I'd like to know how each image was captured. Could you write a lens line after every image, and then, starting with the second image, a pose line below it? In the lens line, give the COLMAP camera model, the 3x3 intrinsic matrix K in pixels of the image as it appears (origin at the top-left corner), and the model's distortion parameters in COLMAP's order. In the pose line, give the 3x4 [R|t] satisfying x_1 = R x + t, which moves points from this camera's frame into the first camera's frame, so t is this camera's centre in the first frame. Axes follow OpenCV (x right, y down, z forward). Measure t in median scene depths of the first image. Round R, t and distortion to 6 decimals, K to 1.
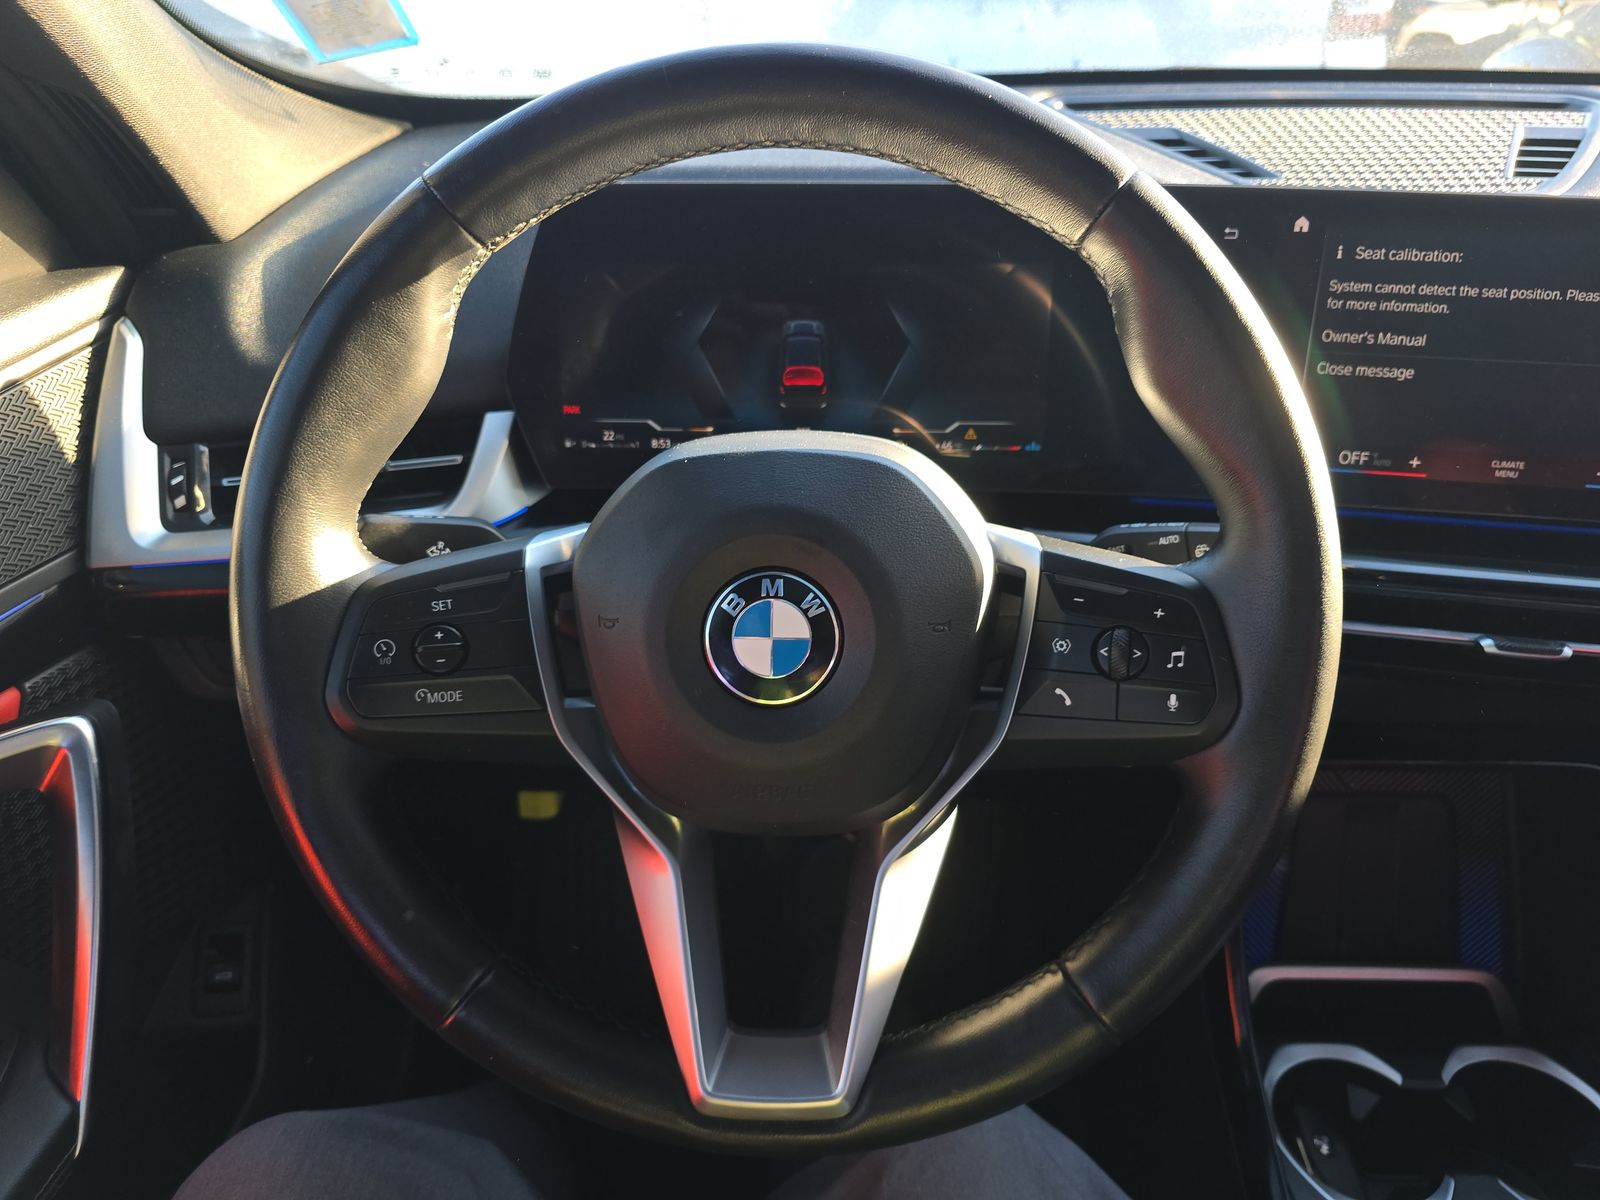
lens RADIAL K [[1072.7, 0, 807.3], [0, 1072.7, 602.3], [0, 0, 1]] dist [0.039995, -0.002337]
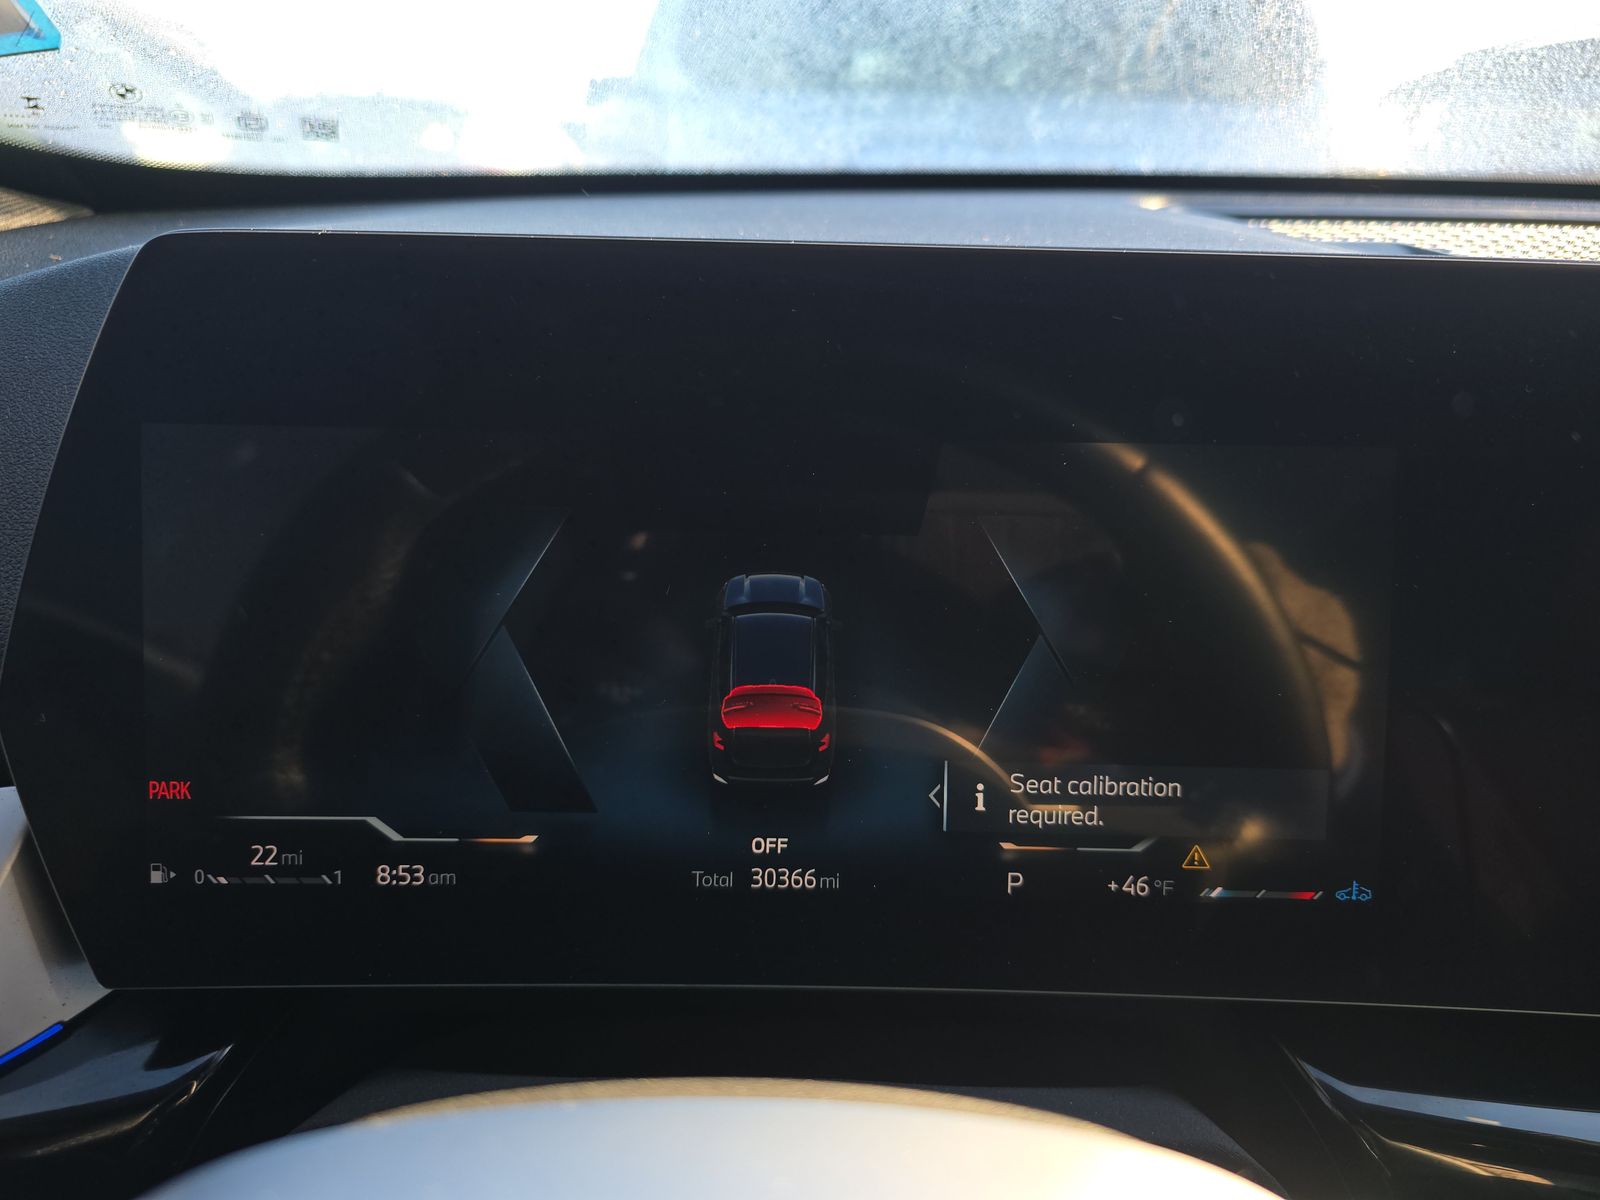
lens RADIAL K [[1072.7, 0, 799.1], [0, 1072.7, 593.5], [0, 0, 1]] dist [0.039995, -0.002337]
pose [[0.999542, 0.012056, 0.027774, -0.005084], [-0.006722, 0.982775, -0.184686, -0.177213], [-0.029522, 0.184415, 0.982405, 0.596230]]
